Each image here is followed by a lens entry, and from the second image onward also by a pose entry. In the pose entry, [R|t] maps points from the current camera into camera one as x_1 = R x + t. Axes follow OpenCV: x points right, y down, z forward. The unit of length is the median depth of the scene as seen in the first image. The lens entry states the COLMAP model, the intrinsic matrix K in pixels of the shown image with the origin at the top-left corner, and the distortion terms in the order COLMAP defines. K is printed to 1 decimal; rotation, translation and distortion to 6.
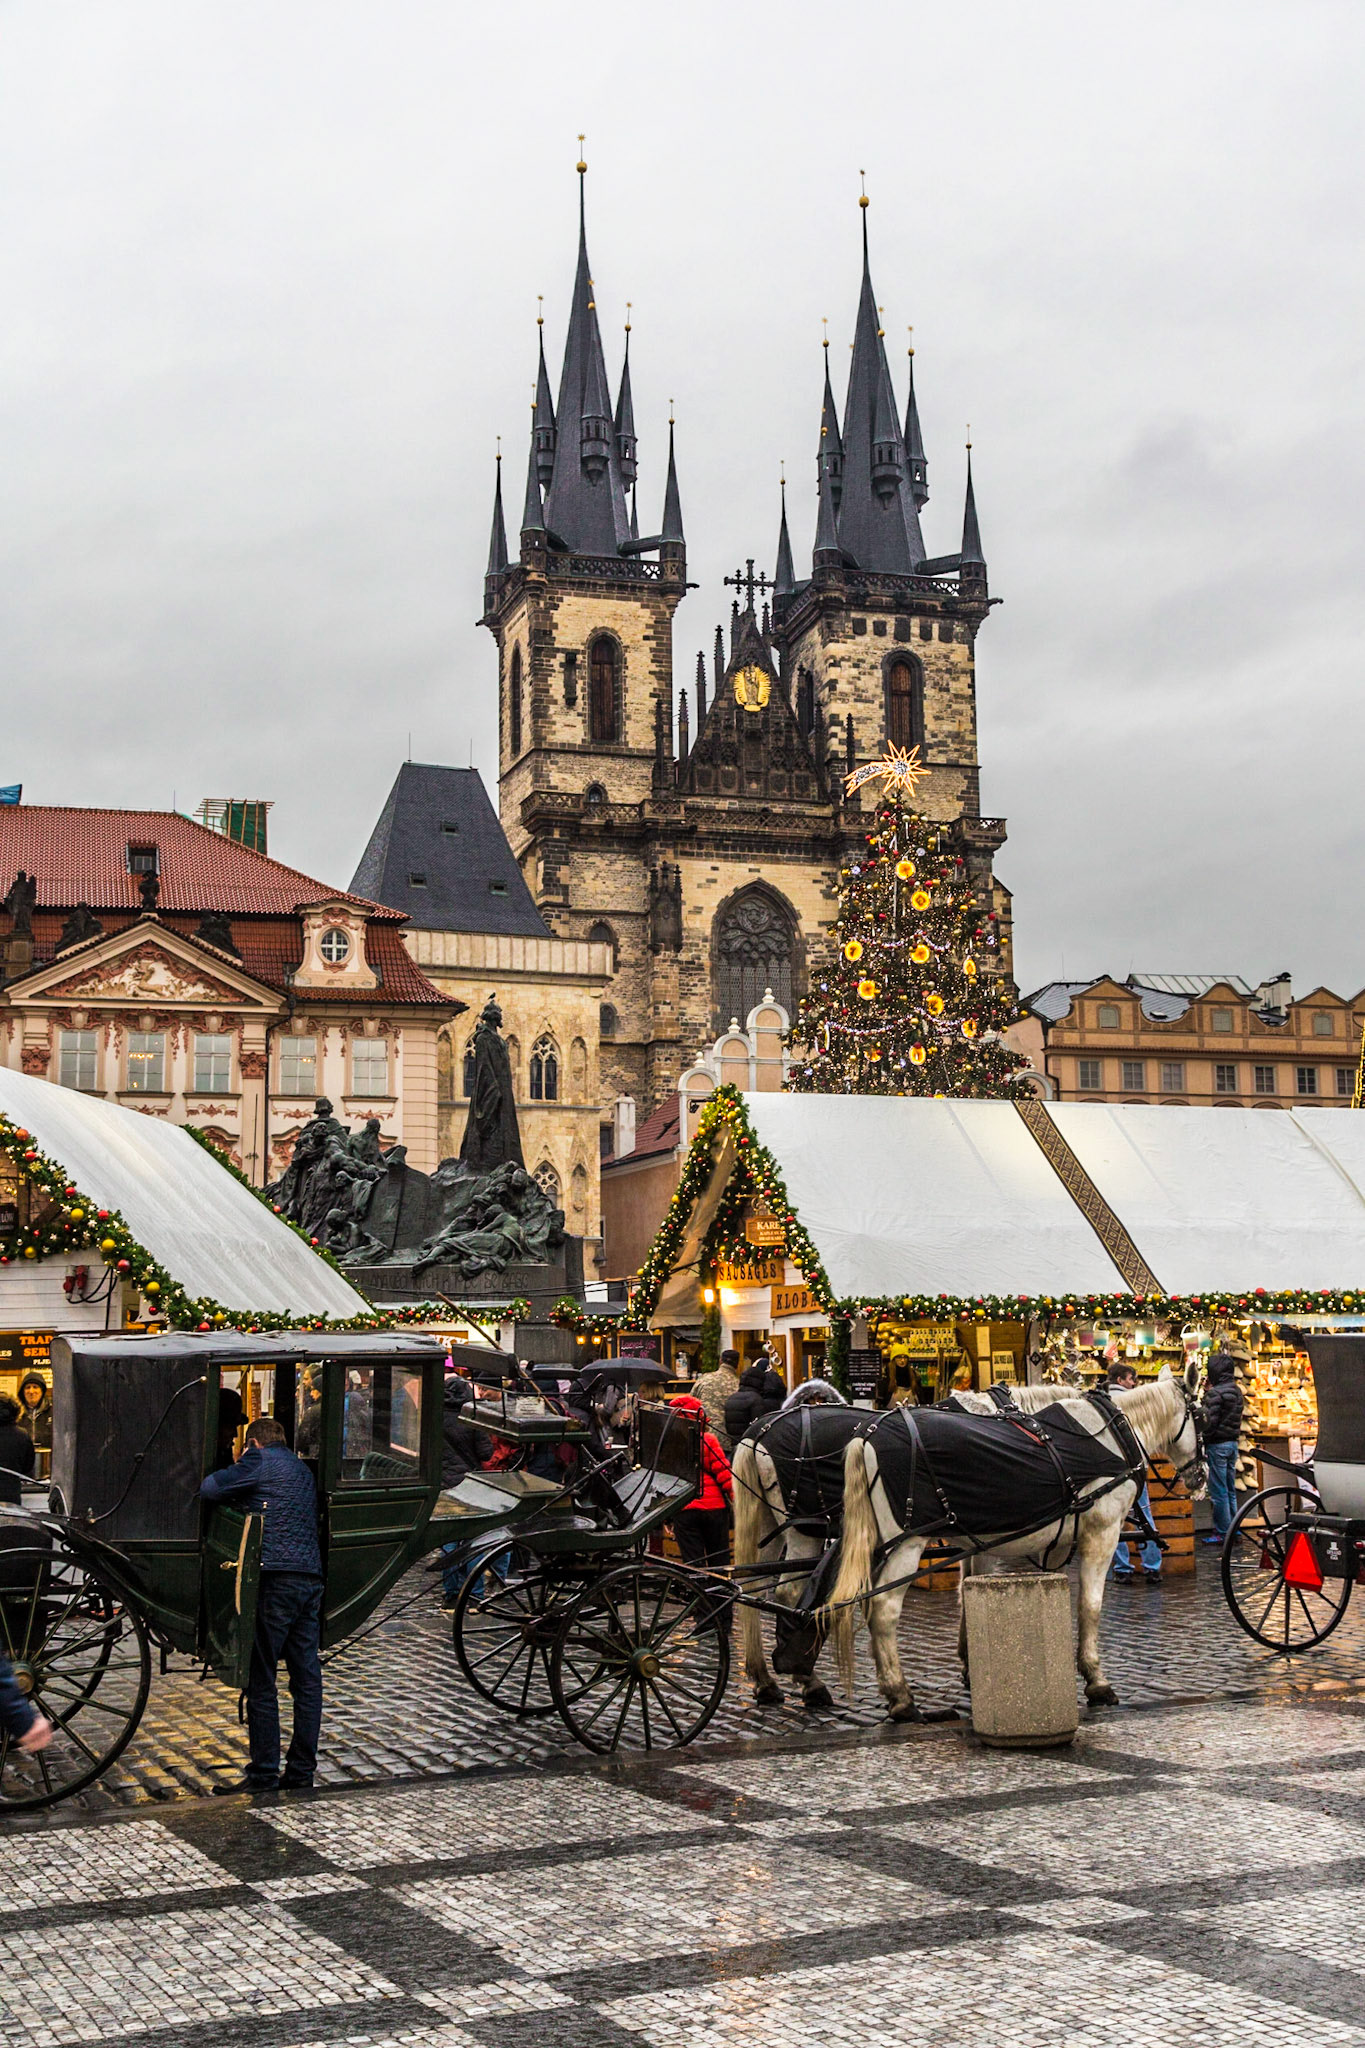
lens RADIAL K [[1986.2, 0, 682.5], [0, 1986.2, 1024.0], [0, 0, 1]] dist [-0.009952, -0.001830]
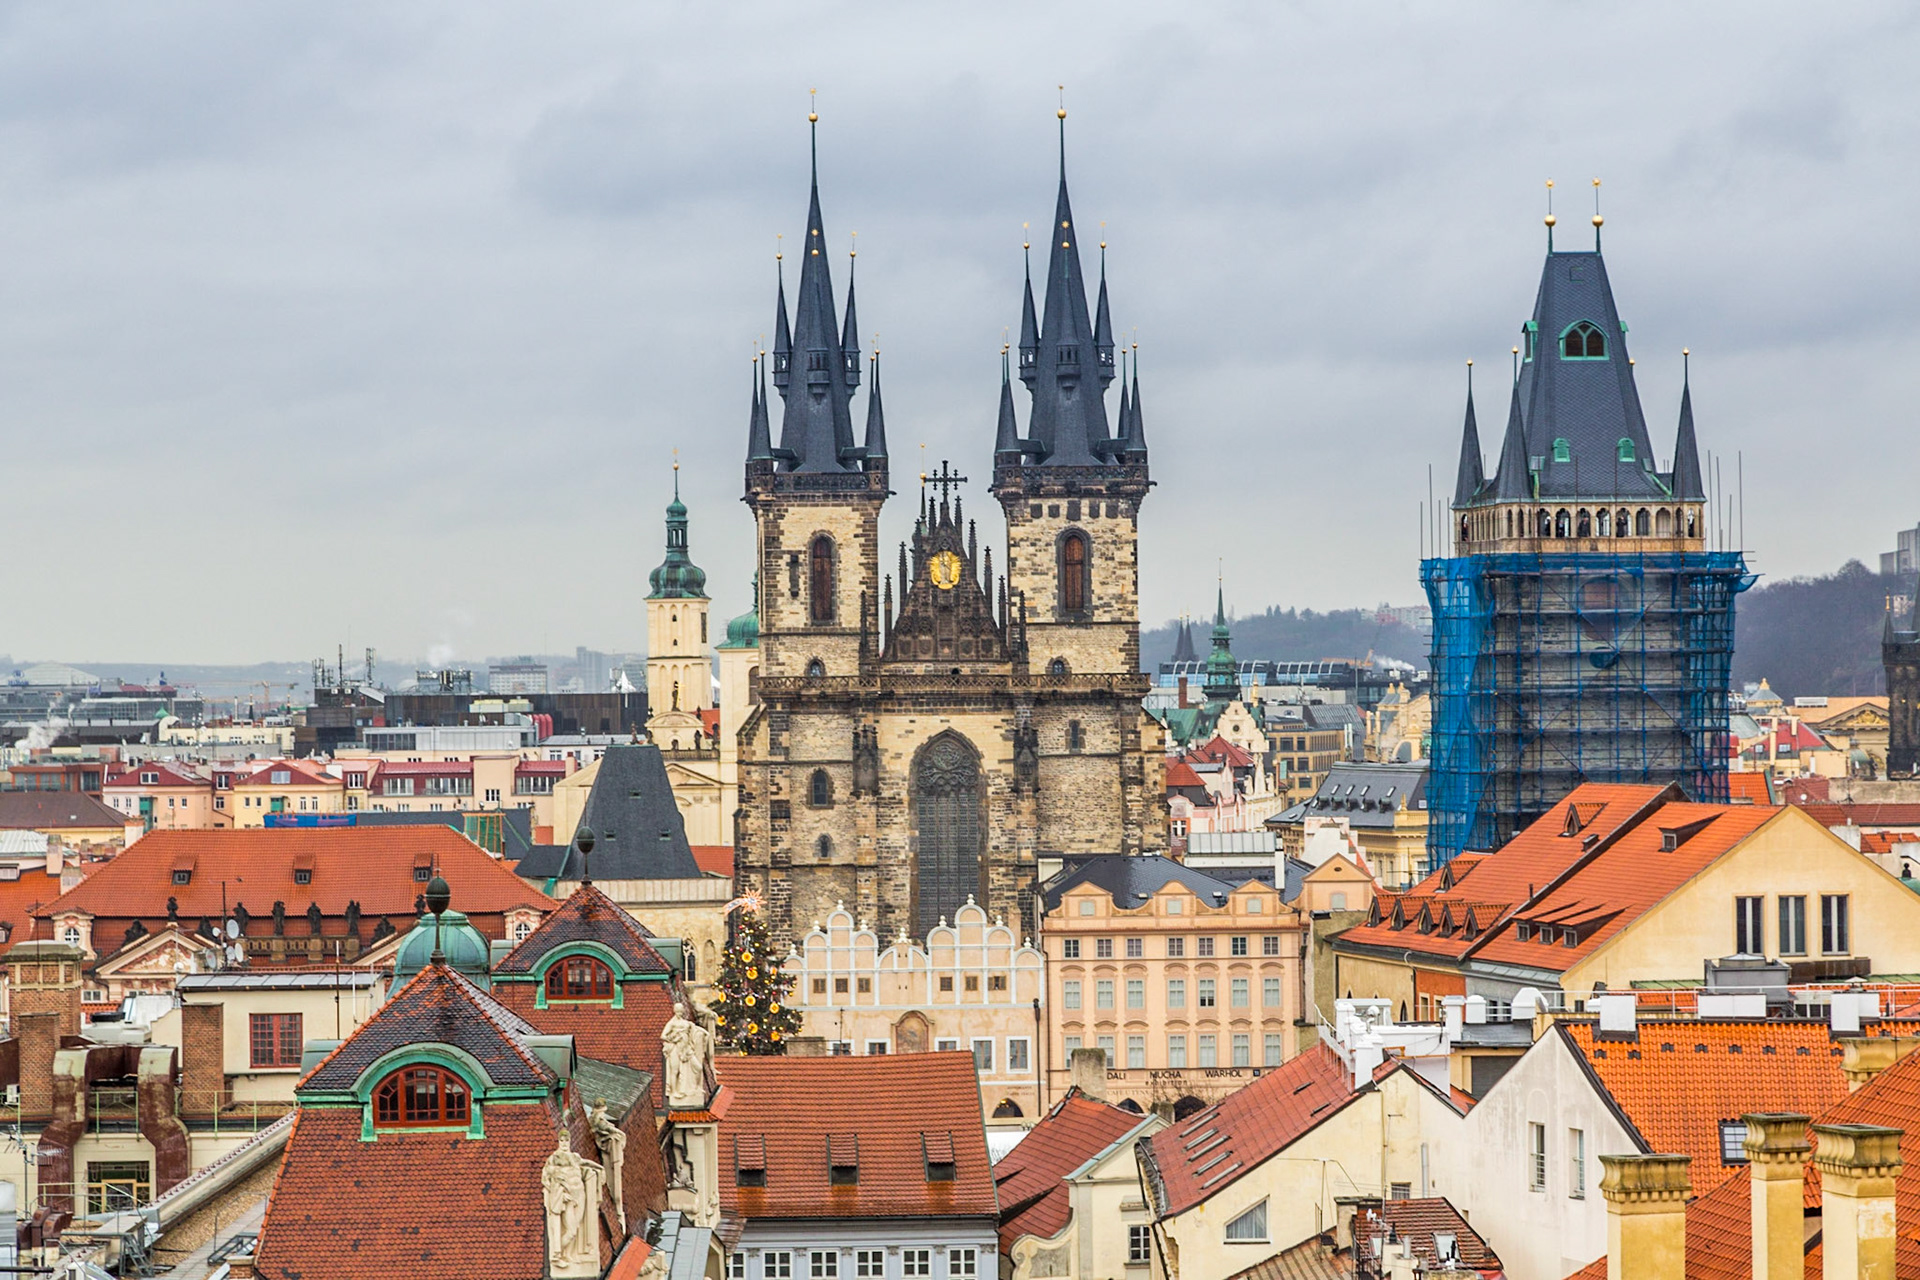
lens RADIAL K [[2938.4, 0, 960.0], [0, 2938.4, 640.0], [0, 0, 1]] dist [-0.048103, -0.045417]
pose [[0.985491, -0.013187, -0.169214, 0.358346], [0.025894, 0.996988, 0.073110, -0.262460], [0.167740, -0.076430, 0.982864, -0.814159]]
